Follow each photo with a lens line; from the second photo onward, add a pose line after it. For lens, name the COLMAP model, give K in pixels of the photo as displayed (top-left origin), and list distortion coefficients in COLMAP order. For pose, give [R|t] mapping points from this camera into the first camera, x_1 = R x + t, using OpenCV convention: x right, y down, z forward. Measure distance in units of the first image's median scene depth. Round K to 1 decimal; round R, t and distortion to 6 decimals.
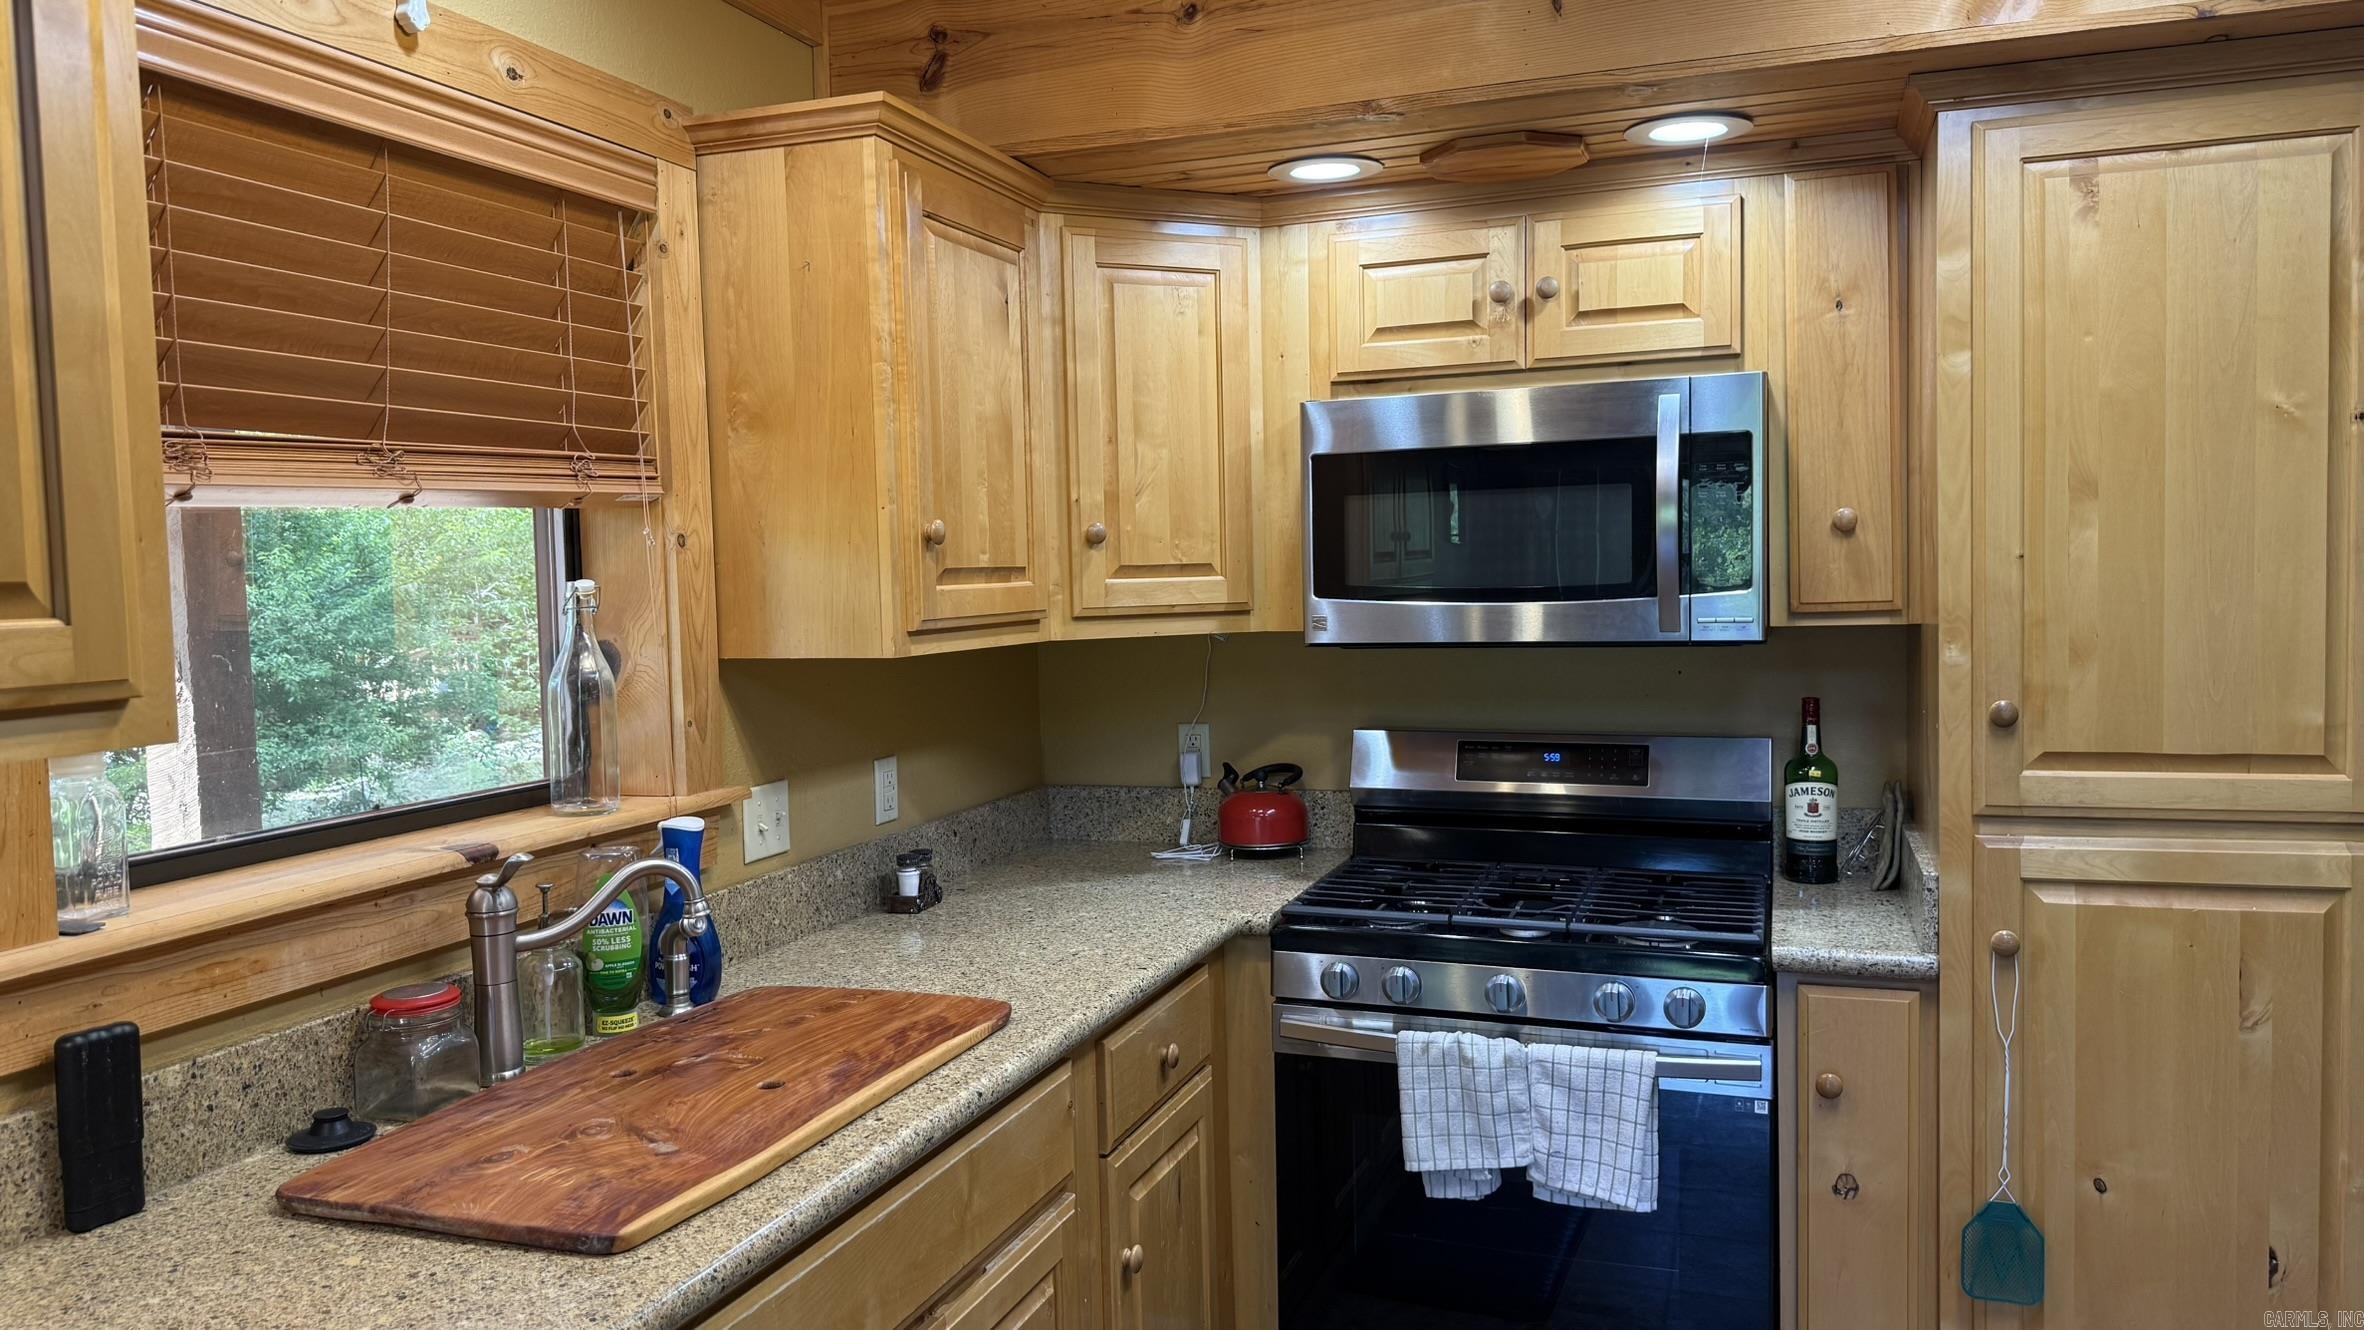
lens RADIAL K [[1666.4, 0, 1164.3], [0, 1666.4, 654.8], [0, 0, 1]] dist [0.073862, -0.075892]
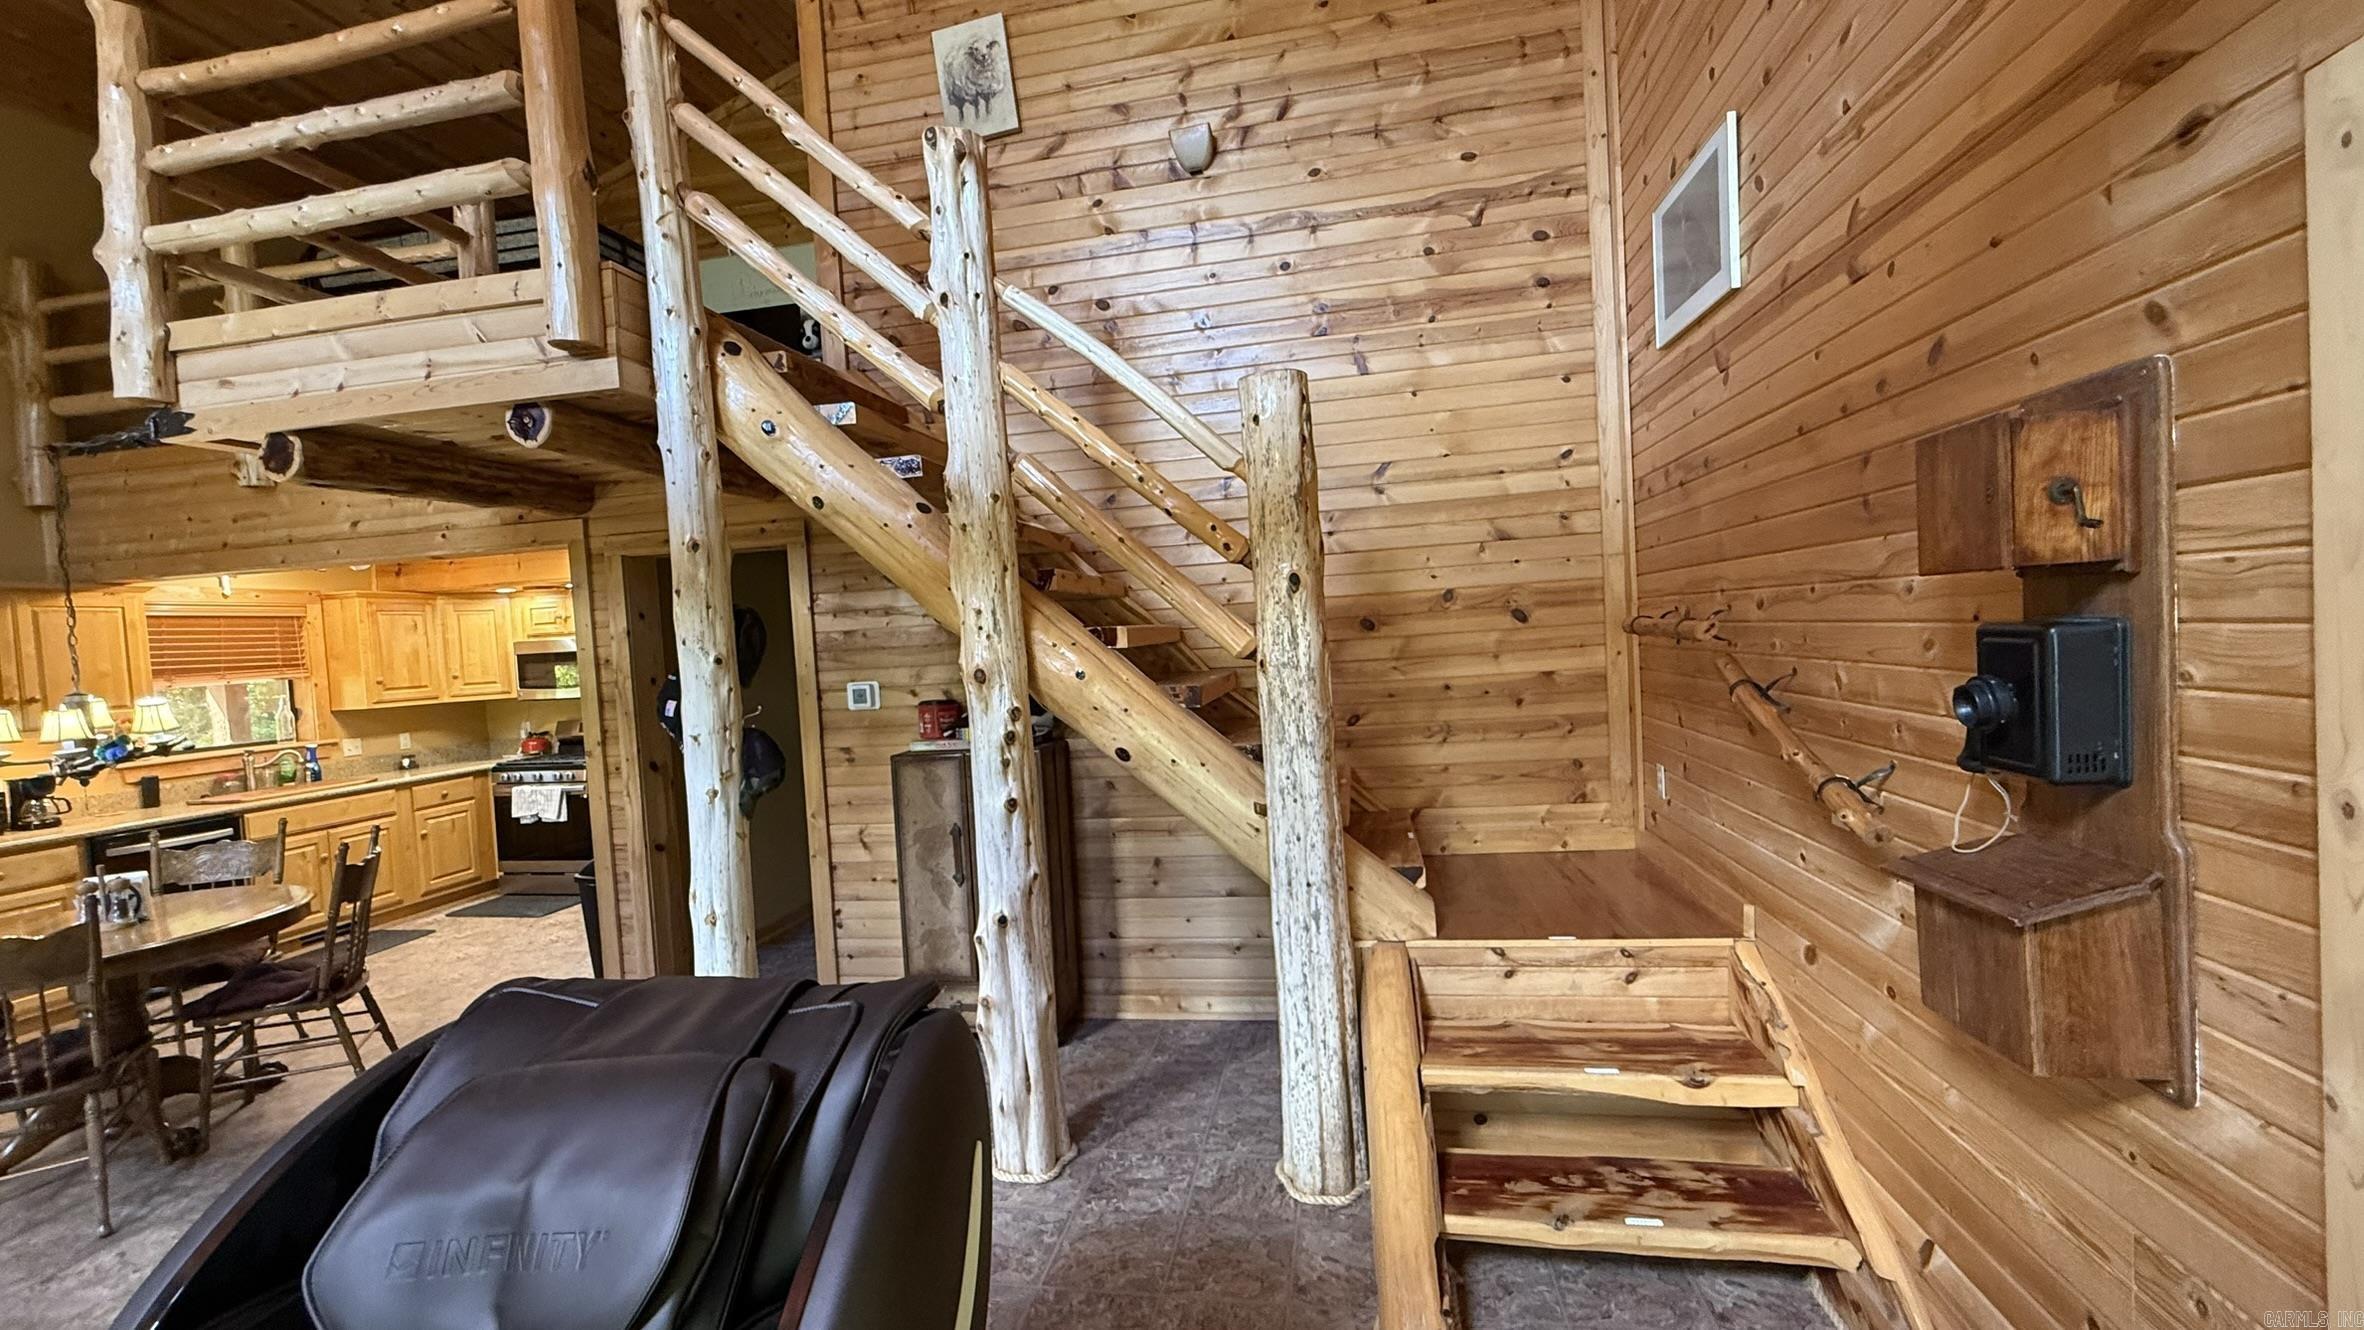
lens RADIAL K [[947.2, 0, 1179.7], [0, 947.2, 668.2], [0, 0, 1]] dist [-0.000663, 0.000325]
pose [[0.985546, -0.038581, 0.164959, 1.517745], [0.042885, 0.998824, -0.022603, 0.042782], [-0.163893, 0.029350, 0.986041, -1.825675]]
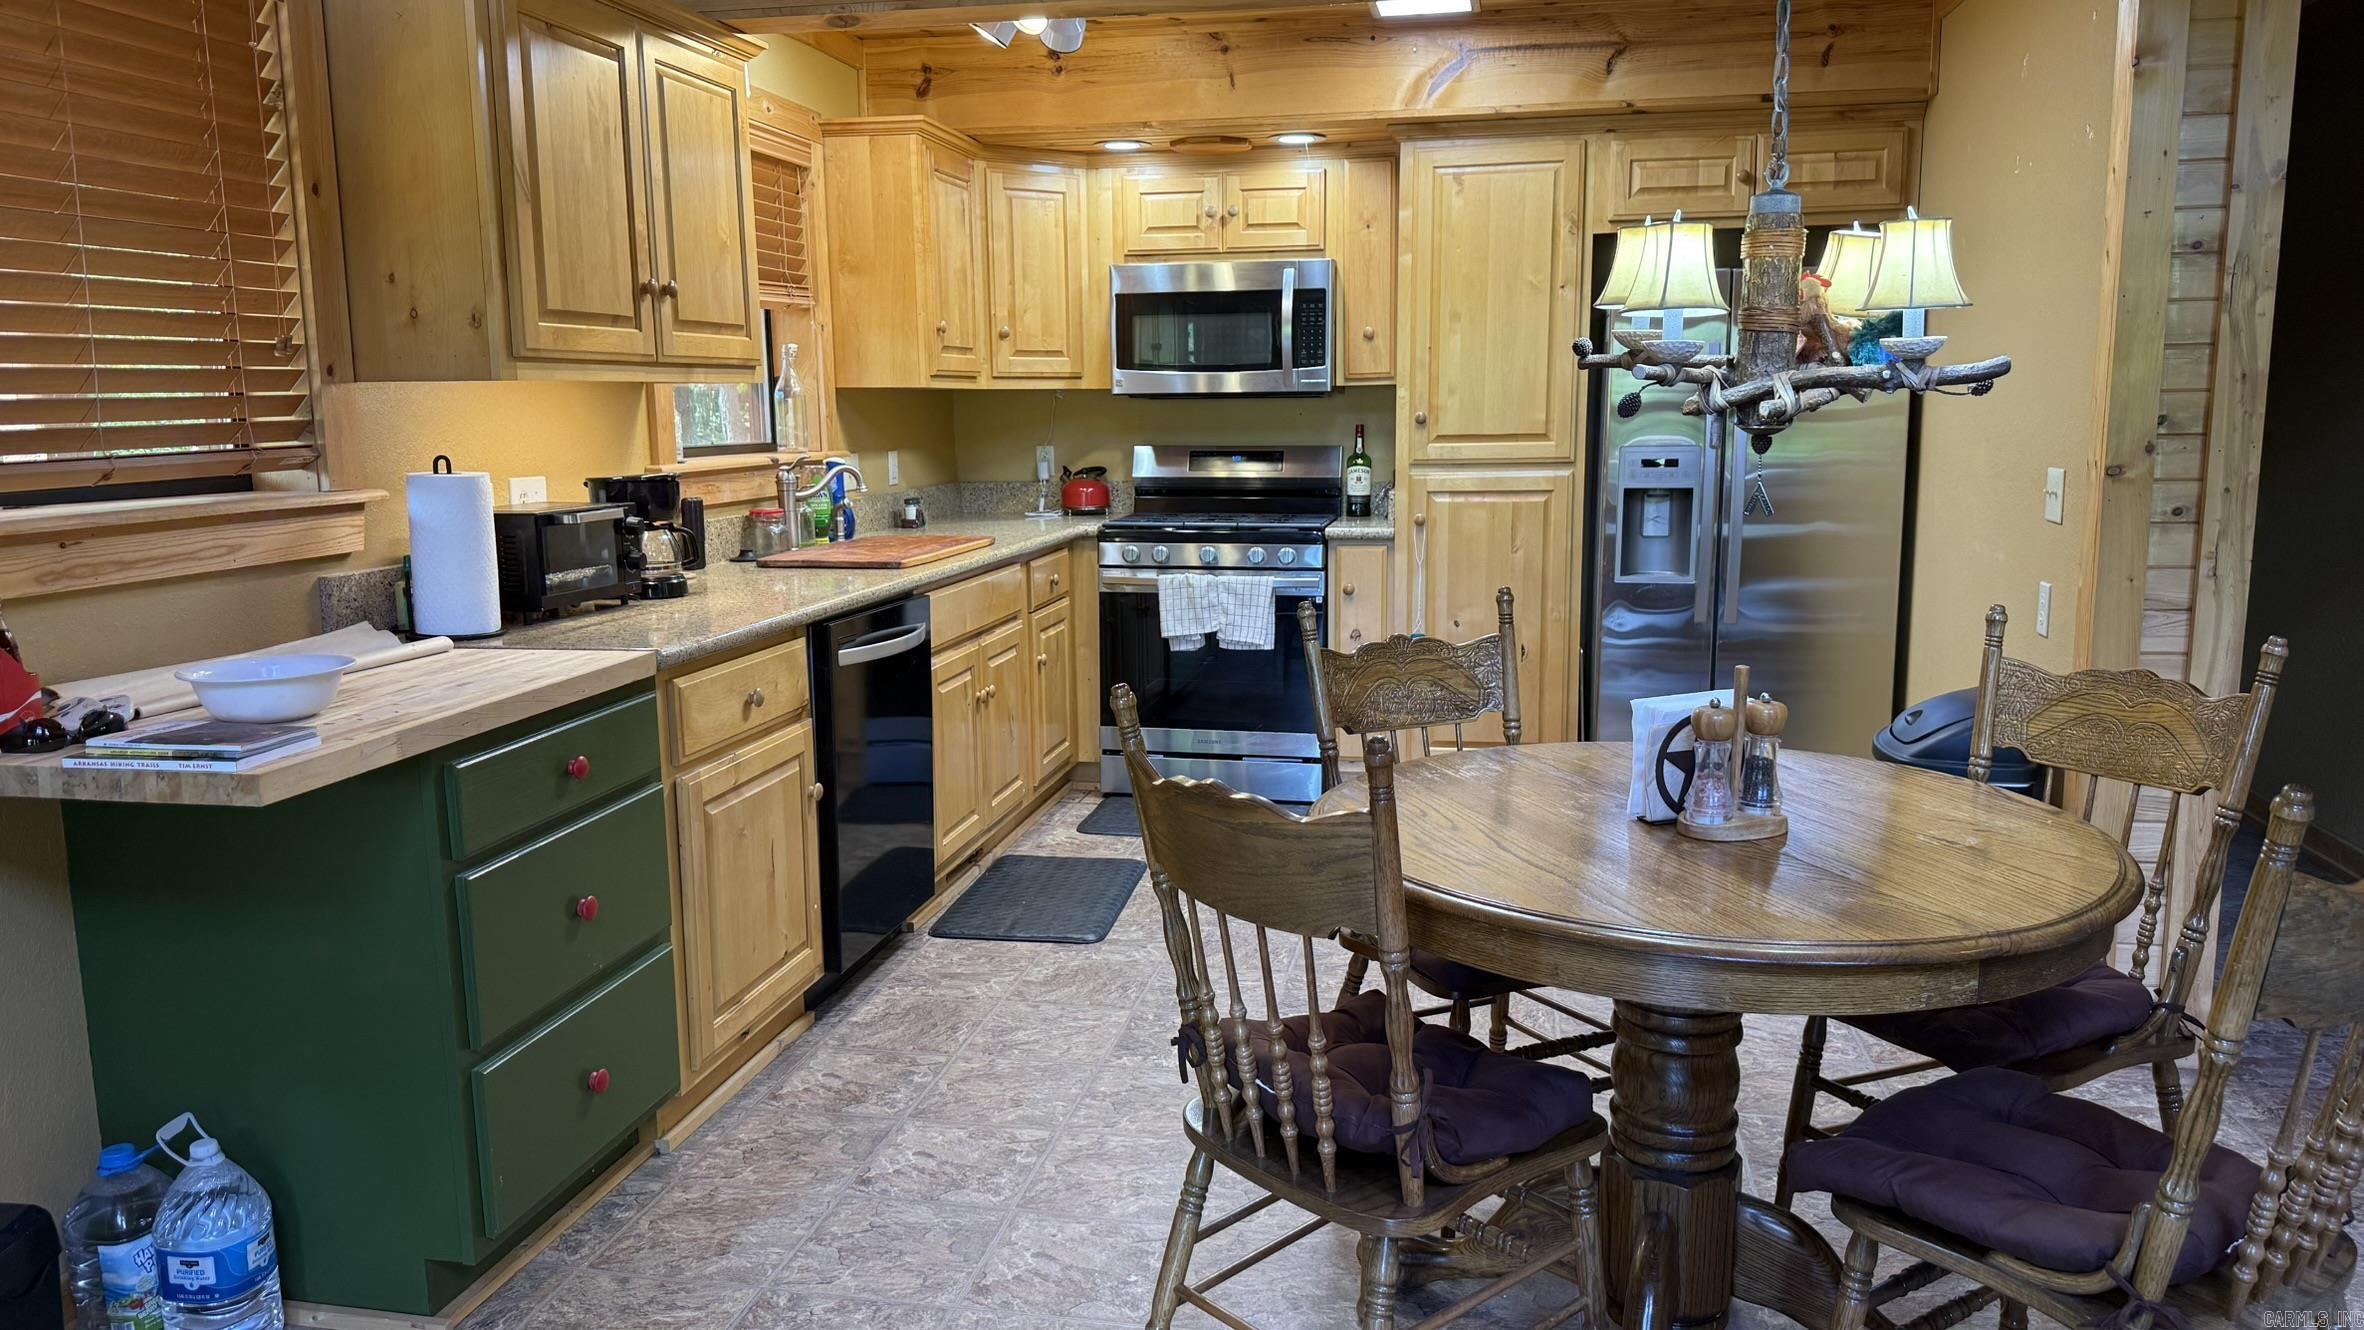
lens RADIAL K [[1666.4, 0, 1181.1], [0, 1666.4, 694.4], [0, 0, 1]] dist [0.073862, -0.075892]
pose [[0.986790, -0.014858, 0.161321, -0.178424], [-0.003886, 0.993328, 0.115256, 0.135166], [-0.161957, -0.114360, 0.980149, -1.109591]]
